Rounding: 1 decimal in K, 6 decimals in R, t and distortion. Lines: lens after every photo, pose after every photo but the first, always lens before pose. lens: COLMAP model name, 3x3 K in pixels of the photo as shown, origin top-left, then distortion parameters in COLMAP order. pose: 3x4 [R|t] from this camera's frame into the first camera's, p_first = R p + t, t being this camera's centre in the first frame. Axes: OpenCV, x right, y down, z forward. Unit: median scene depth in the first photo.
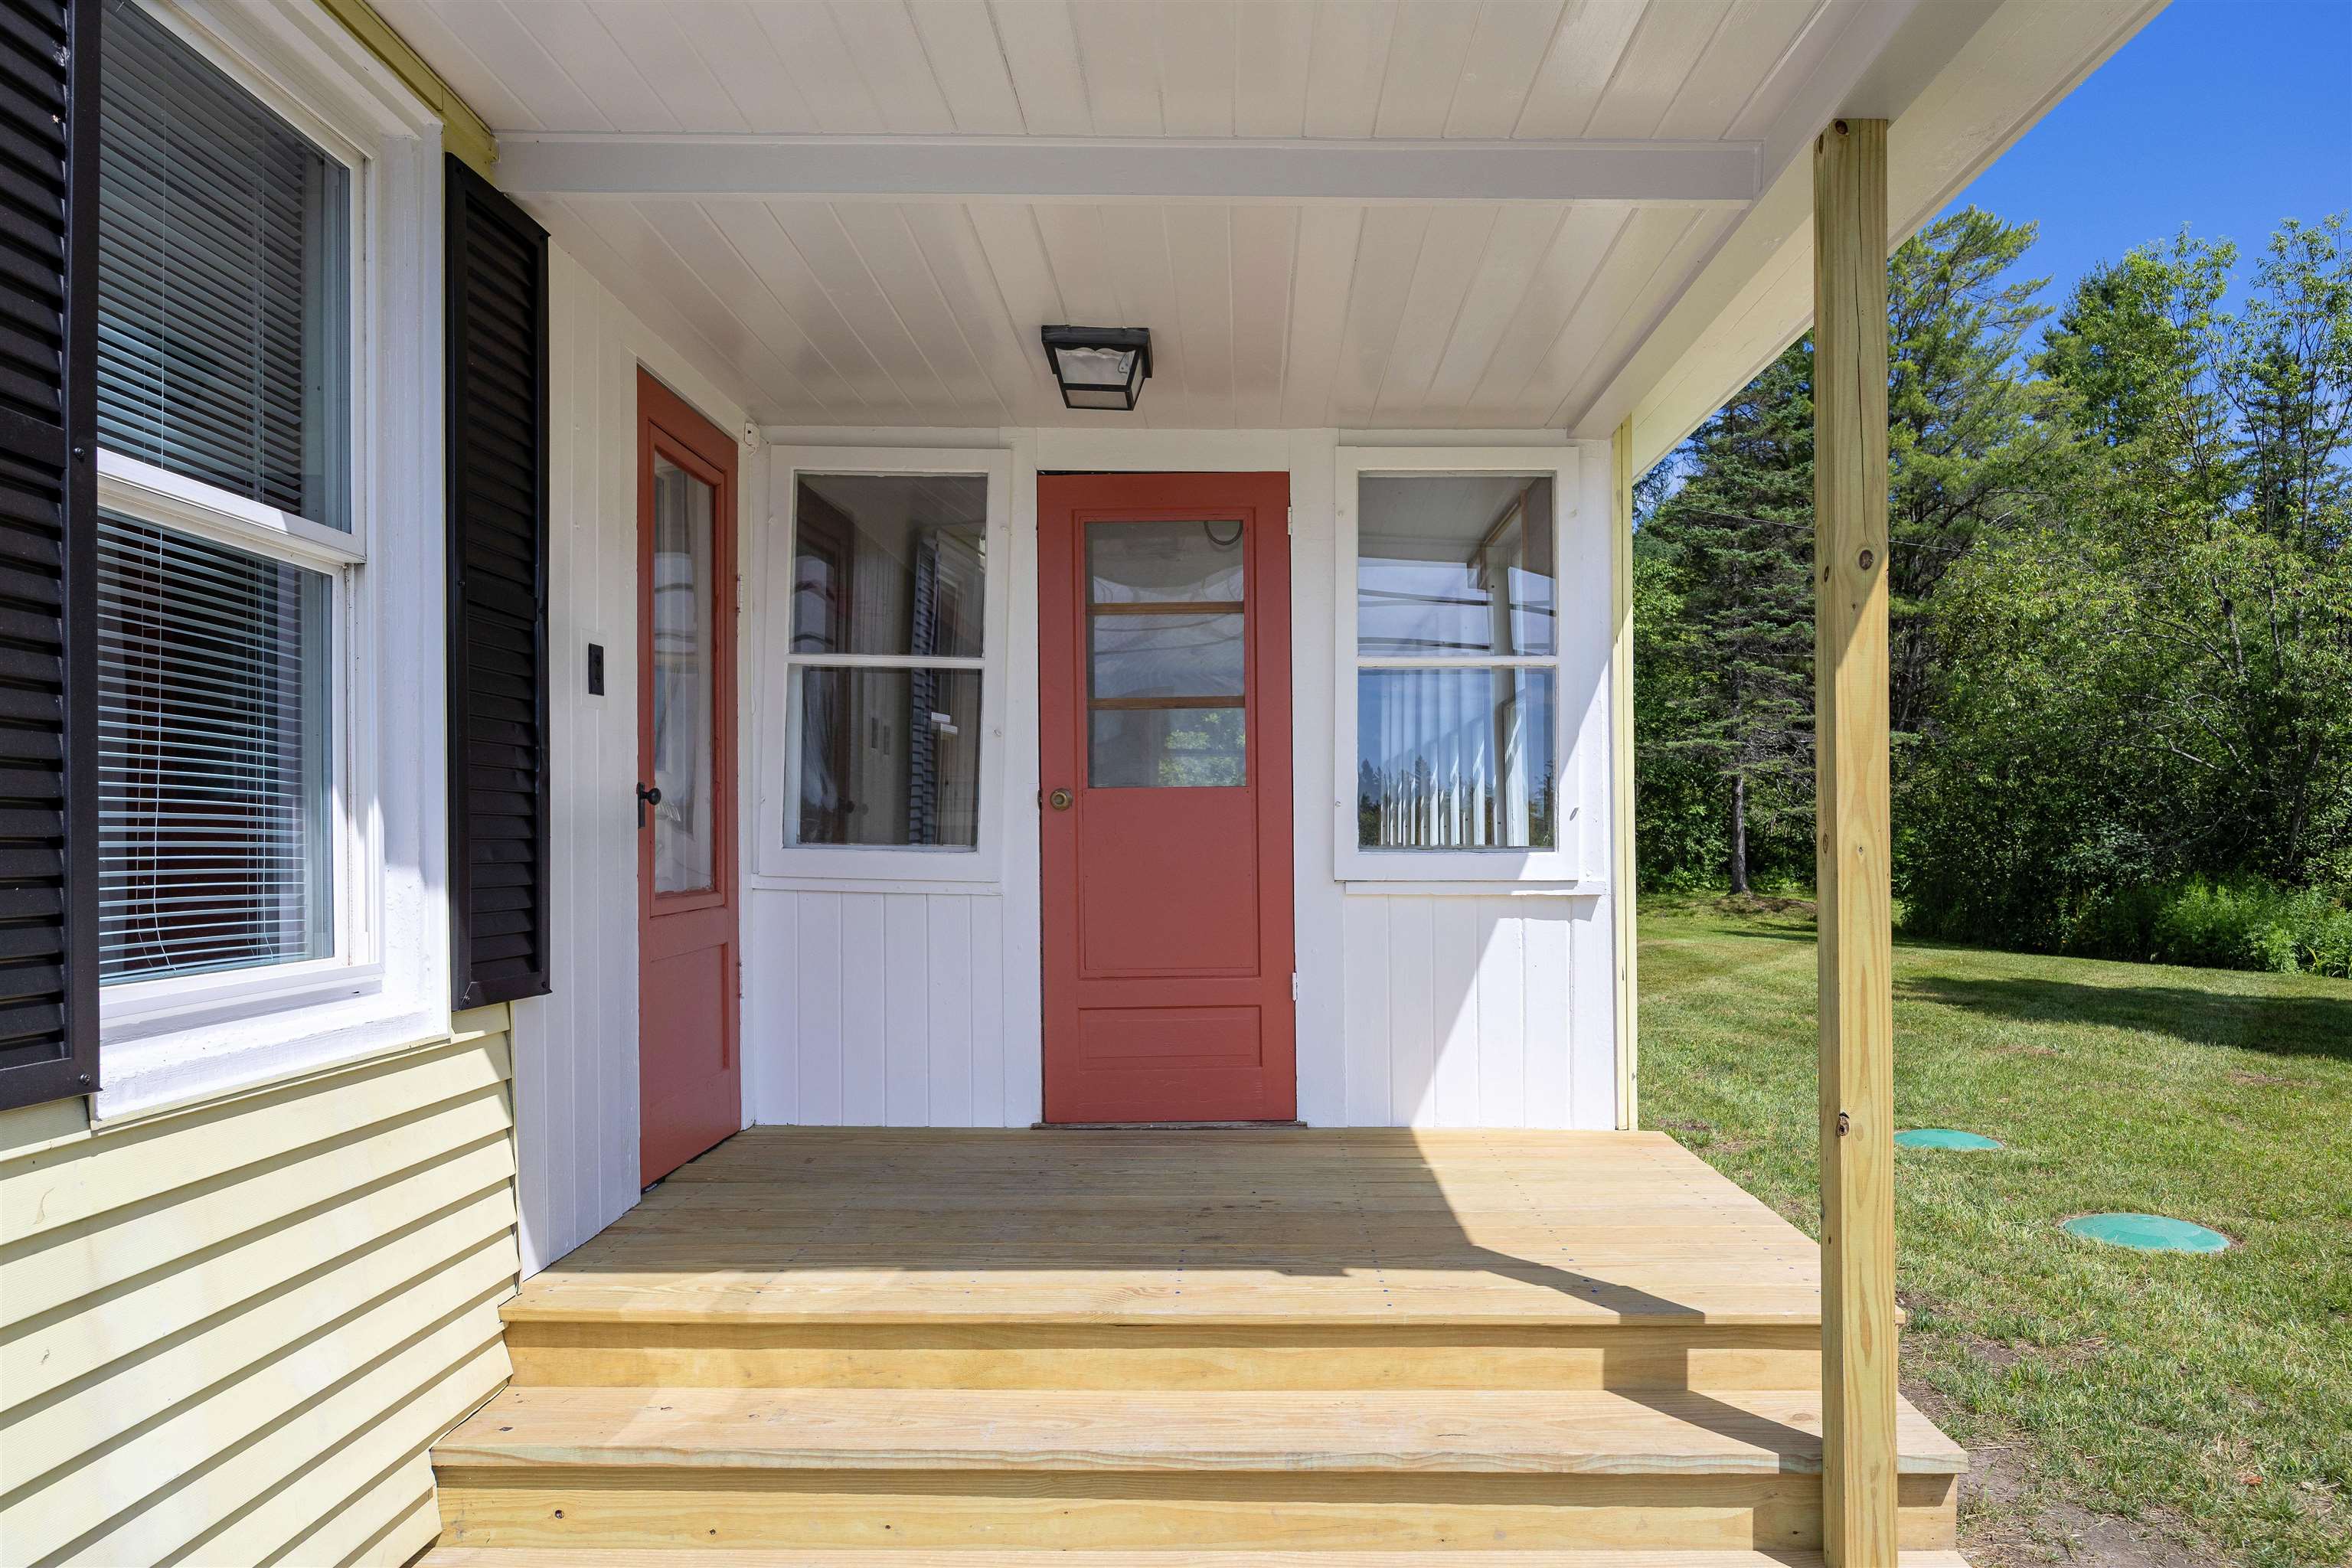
lens RADIAL K [[1588.2, 0, 1182.1], [0, 1588.2, 834.5], [0, 0, 1]] dist [-0.002061, -0.000462]
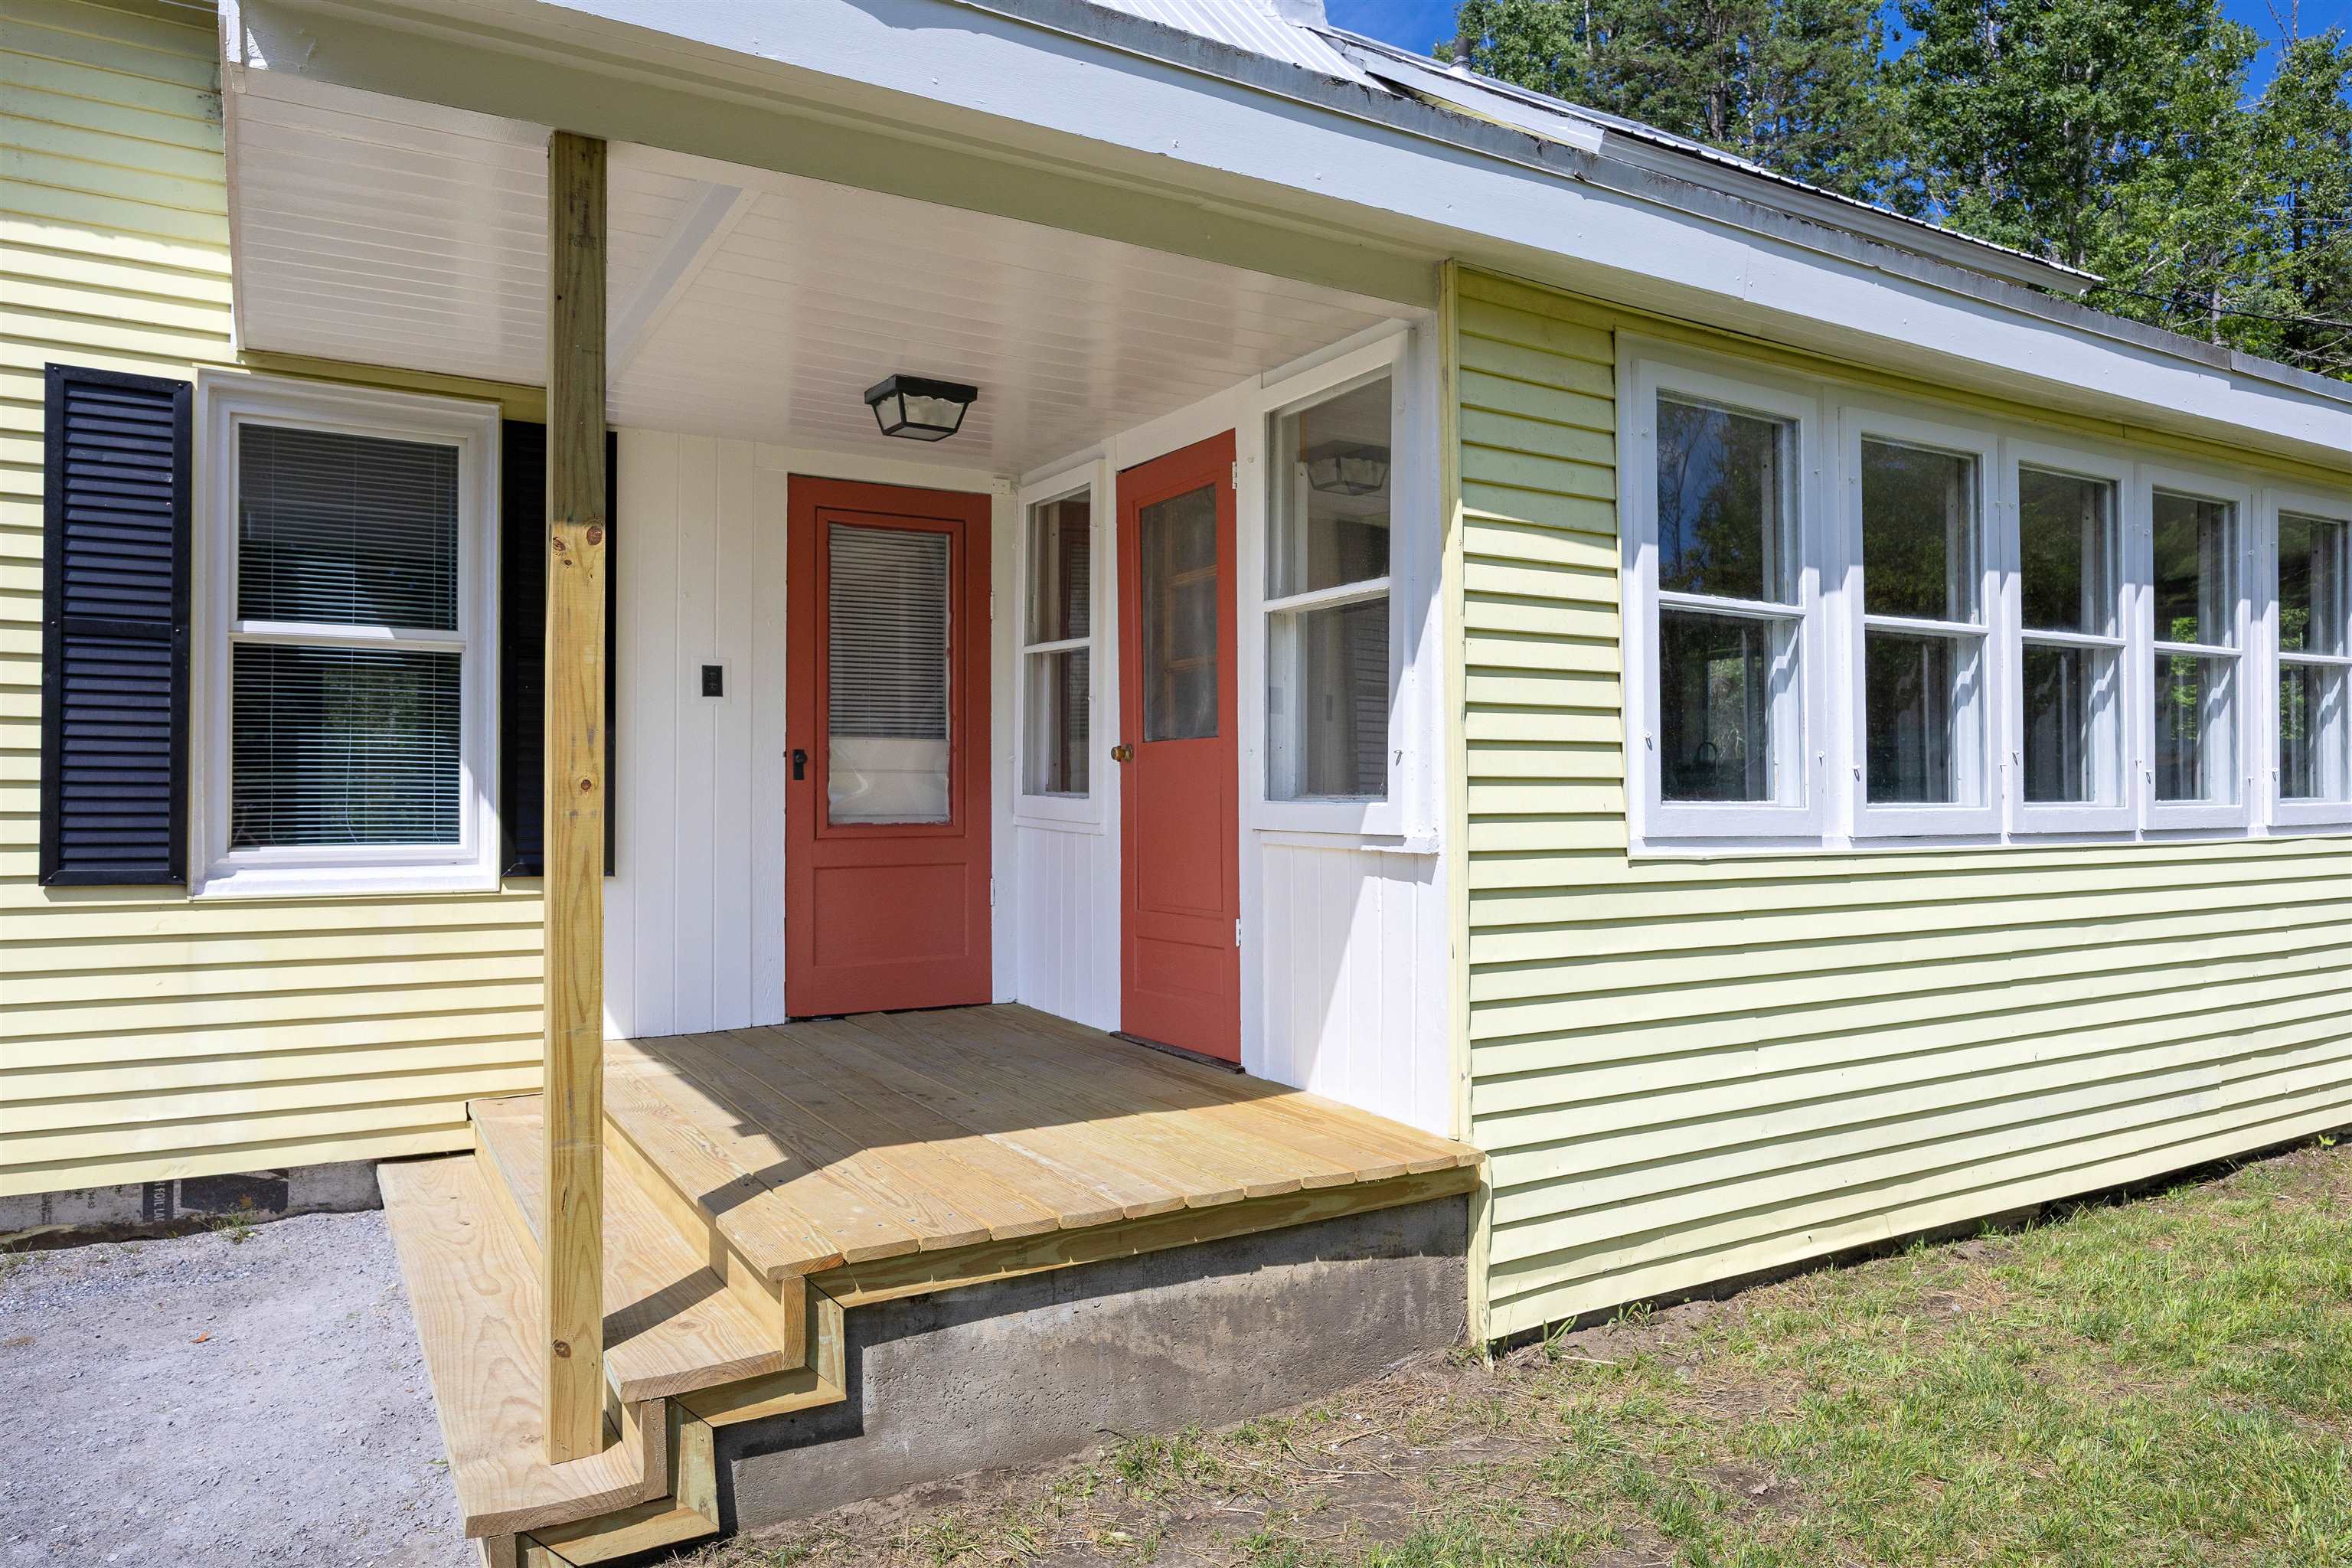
lens RADIAL K [[1483.6, 0, 1132.3], [0, 1483.6, 790.0], [0, 0, 1]] dist [-0.008673, 0.000053]
pose [[0.490335, 0.000252, -0.871534, 0.257311], [-0.000115, 1.000000, 0.000224, 0.001278], [0.871534, -0.000009, 0.490335, 0.141772]]
